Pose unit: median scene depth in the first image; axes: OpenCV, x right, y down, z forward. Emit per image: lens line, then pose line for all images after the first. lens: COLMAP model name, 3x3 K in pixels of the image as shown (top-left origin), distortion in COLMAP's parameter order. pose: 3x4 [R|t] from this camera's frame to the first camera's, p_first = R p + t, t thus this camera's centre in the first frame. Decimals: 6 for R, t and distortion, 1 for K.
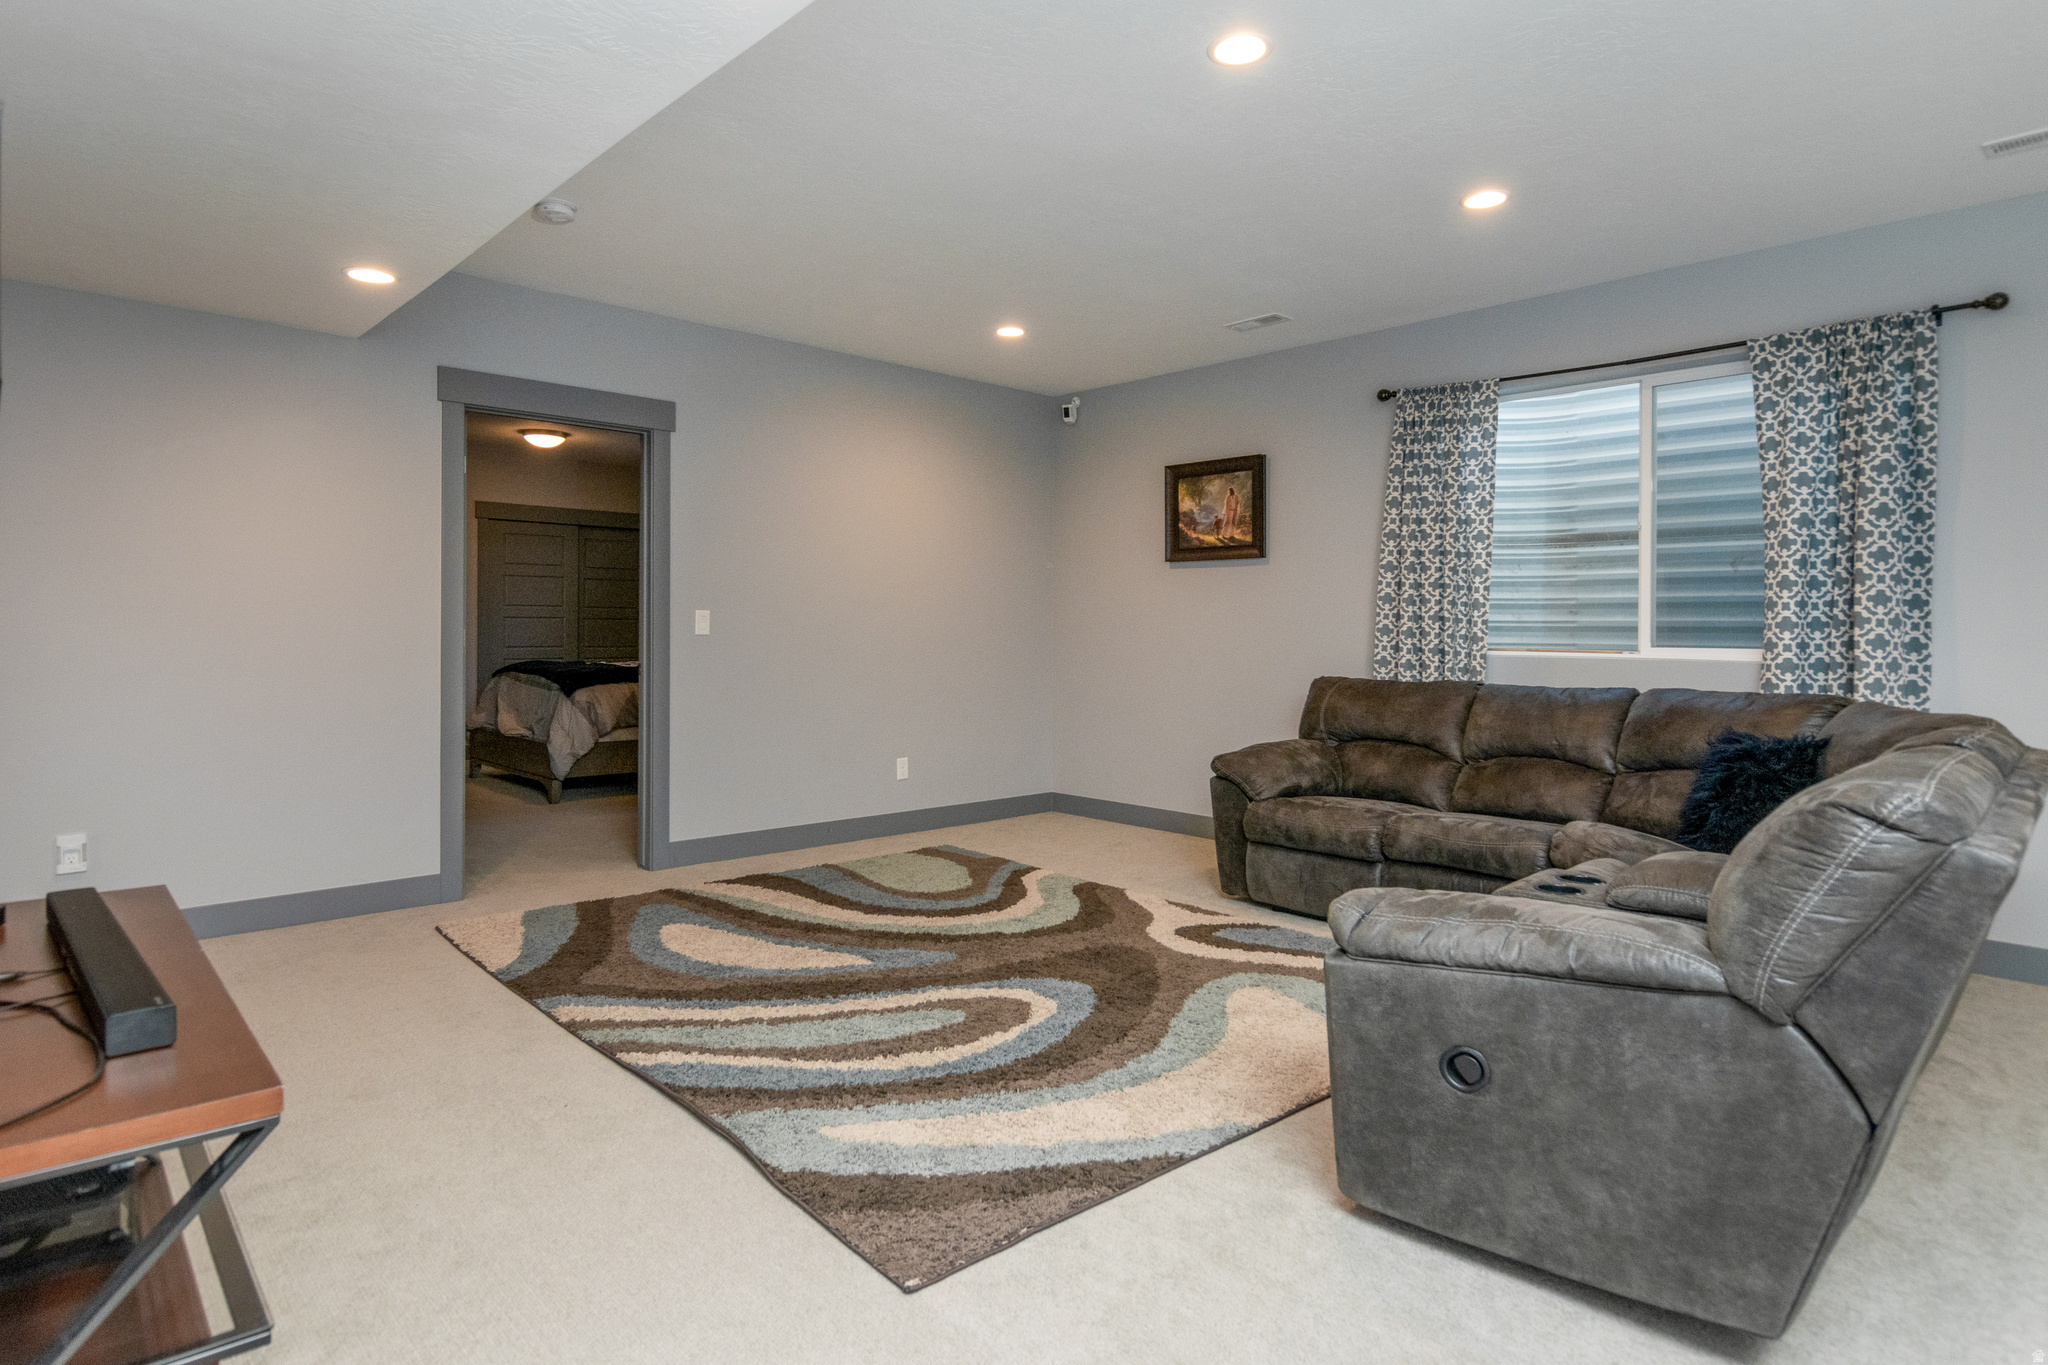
lens RADIAL K [[1088.4, 0, 1021.3], [0, 1088.4, 662.3], [0, 0, 1]] dist [0.001673, -0.001795]
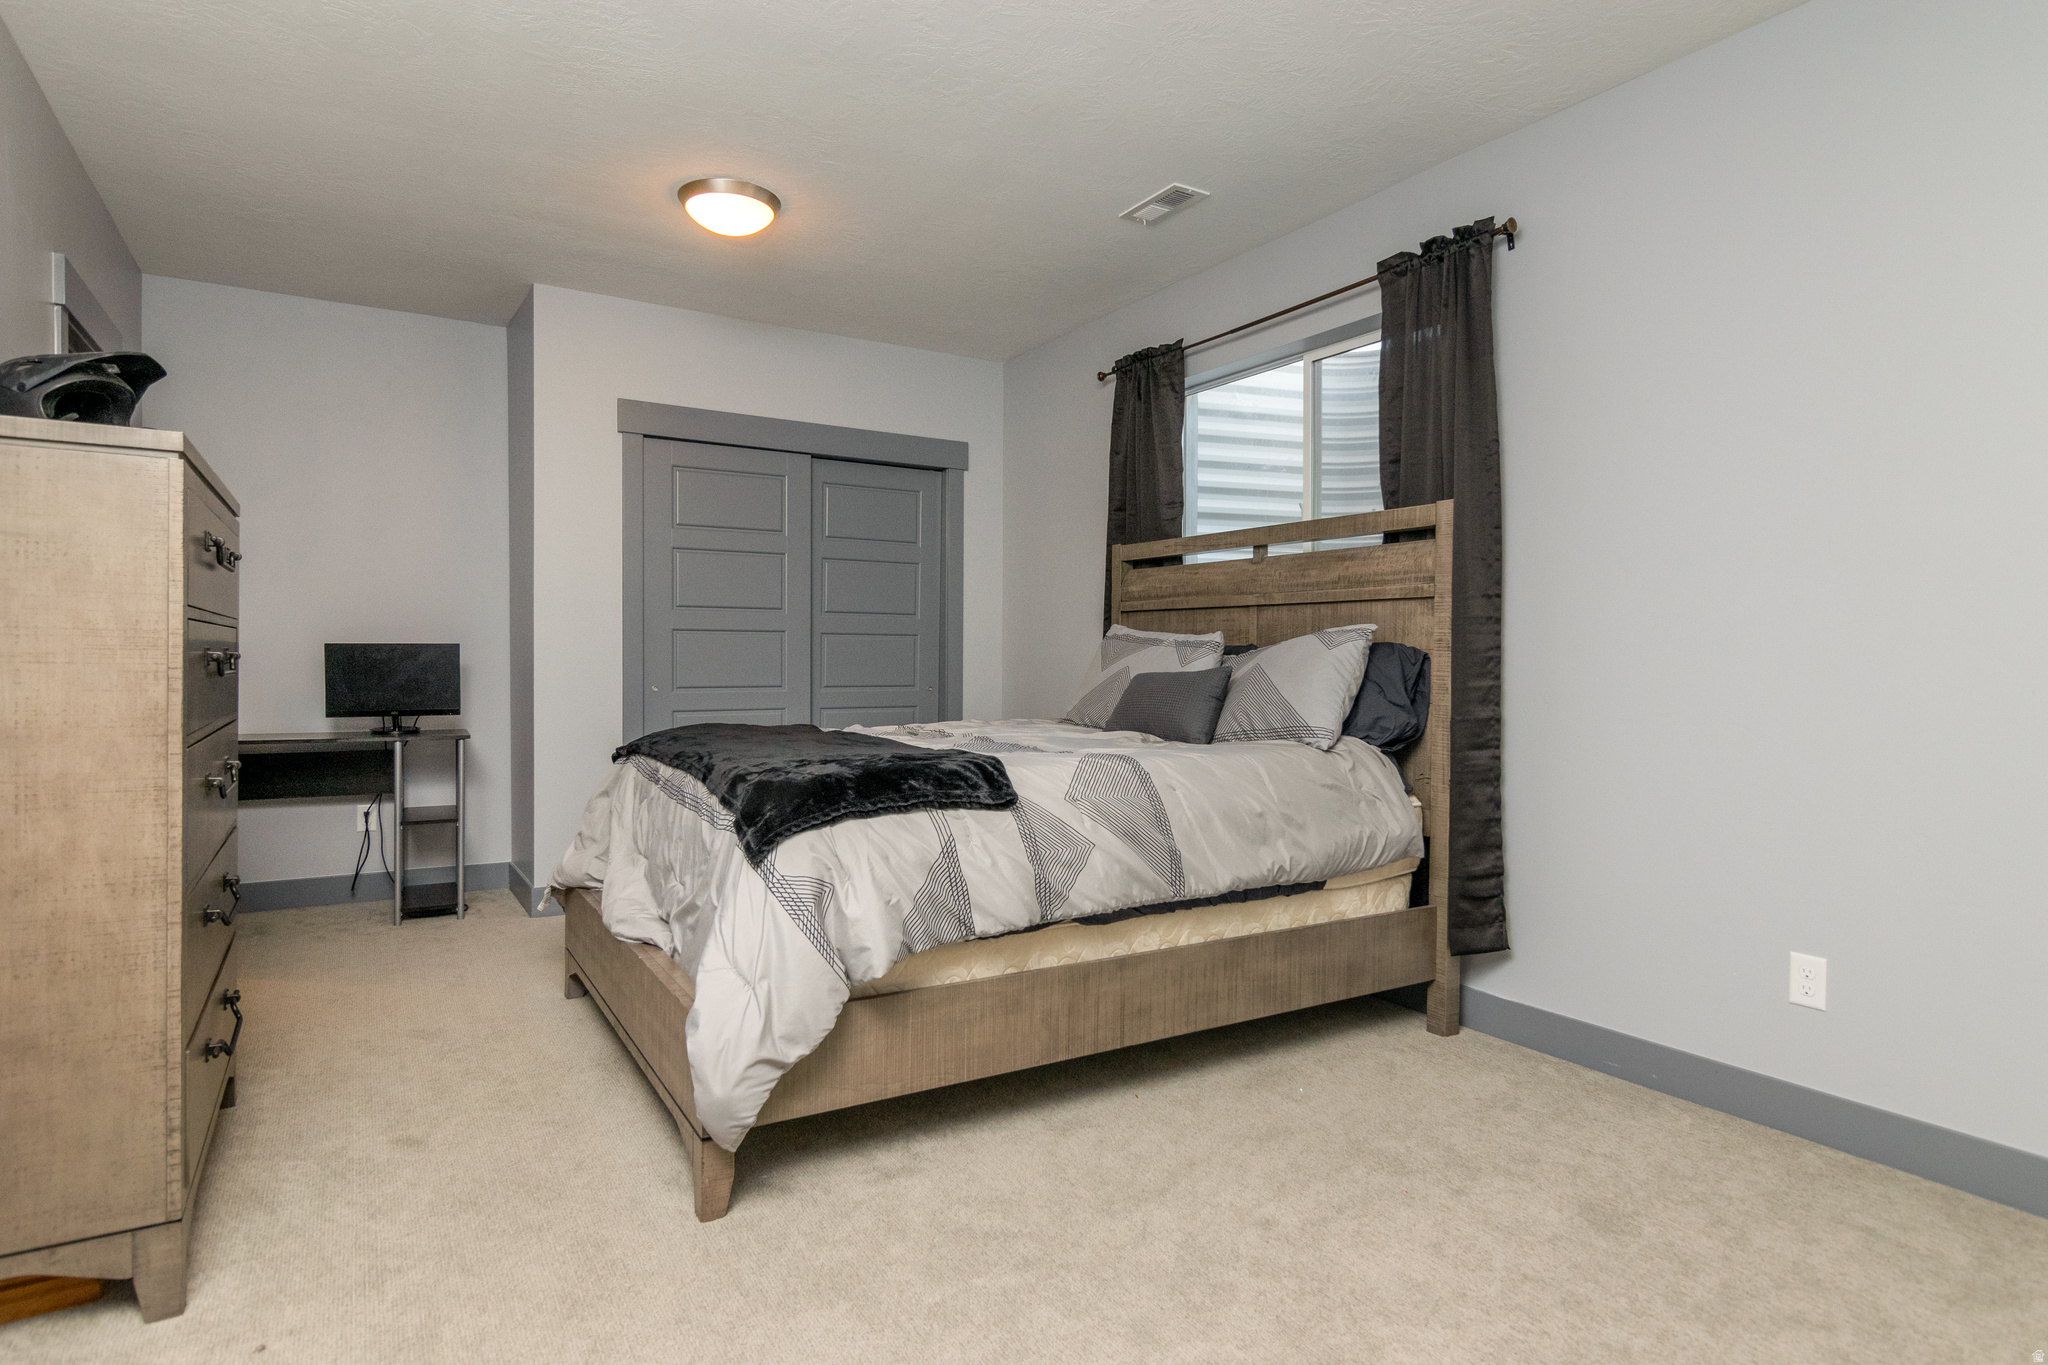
lens RADIAL K [[1088.4, 0, 1021.3], [0, 1088.4, 662.3], [0, 0, 1]] dist [0.001673, -0.001795]
pose [[0.979215, -0.003536, -0.202793, -0.332207], [-0.001247, 0.999724, -0.023452, -0.022647], [0.202820, 0.023218, 0.978941, 0.846286]]
